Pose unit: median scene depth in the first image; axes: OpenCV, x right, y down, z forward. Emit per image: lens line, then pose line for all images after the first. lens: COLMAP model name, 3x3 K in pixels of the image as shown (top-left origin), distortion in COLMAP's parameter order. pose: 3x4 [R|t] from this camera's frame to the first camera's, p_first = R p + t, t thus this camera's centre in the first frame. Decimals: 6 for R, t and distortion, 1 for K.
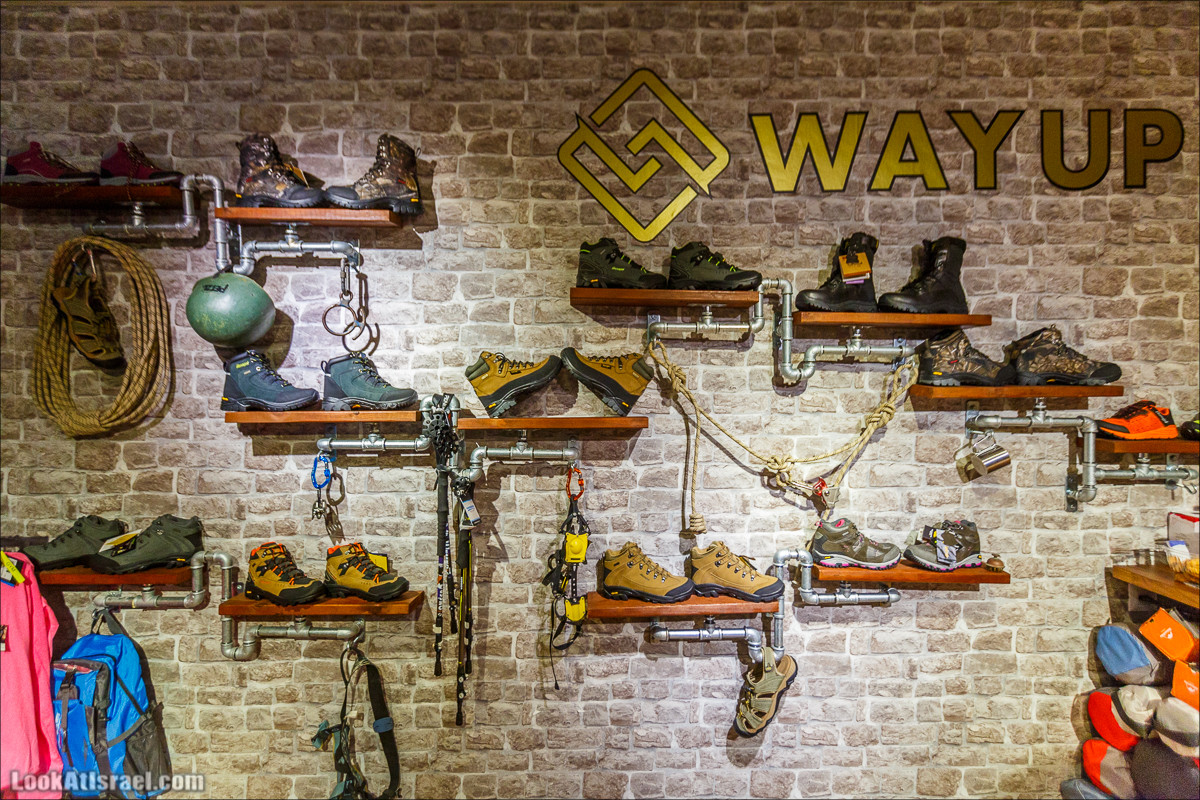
lens RADIAL K [[609.9, 0, 599.4], [0, 609.9, 393.9], [0, 0, 1]] dist [-0.000995, -0.000863]
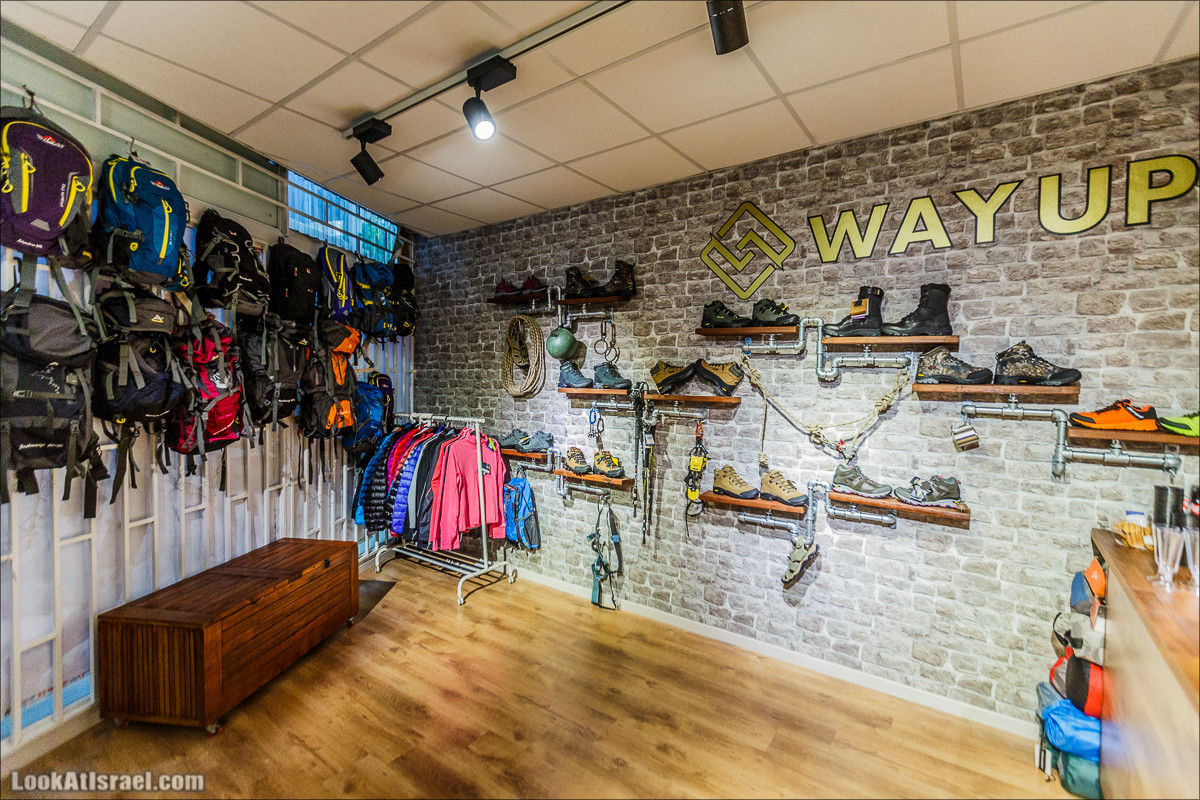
lens RADIAL K [[536.8, 0, 598.0], [0, 536.8, 396.5], [0, 0, 1]] dist [-0.001917, 0.000103]
pose [[0.802915, 0.036429, -0.594980, 0.677279], [-0.025265, 0.999314, 0.027091, 0.003209], [0.595558, -0.006720, 0.803284, -0.518724]]
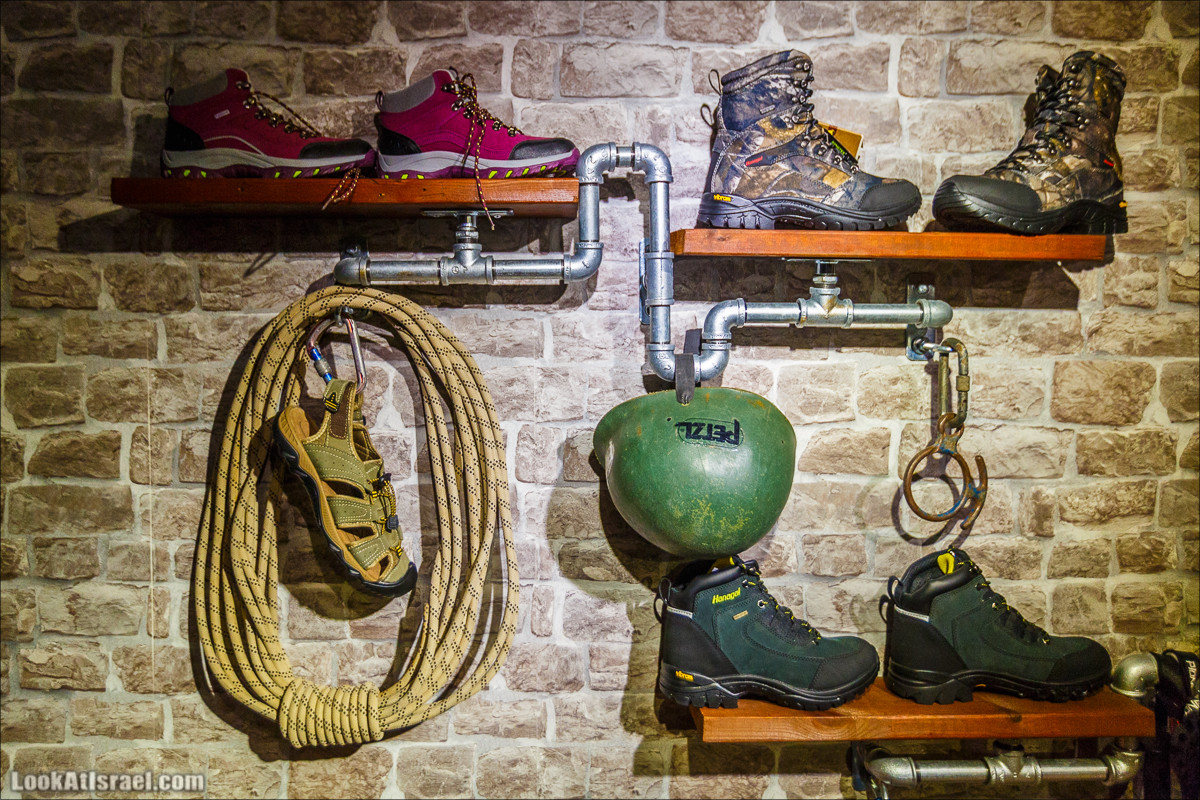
lens RADIAL K [[841.1, 0, 602.5], [0, 841.1, 371.9], [0, 0, 1]] dist [0.007366, -0.003066]
pose [[0.999982, -0.001767, -0.005697, -0.627198], [0.001785, 0.999994, 0.003057, -0.192830], [0.005692, -0.003067, 0.999979, 0.389406]]
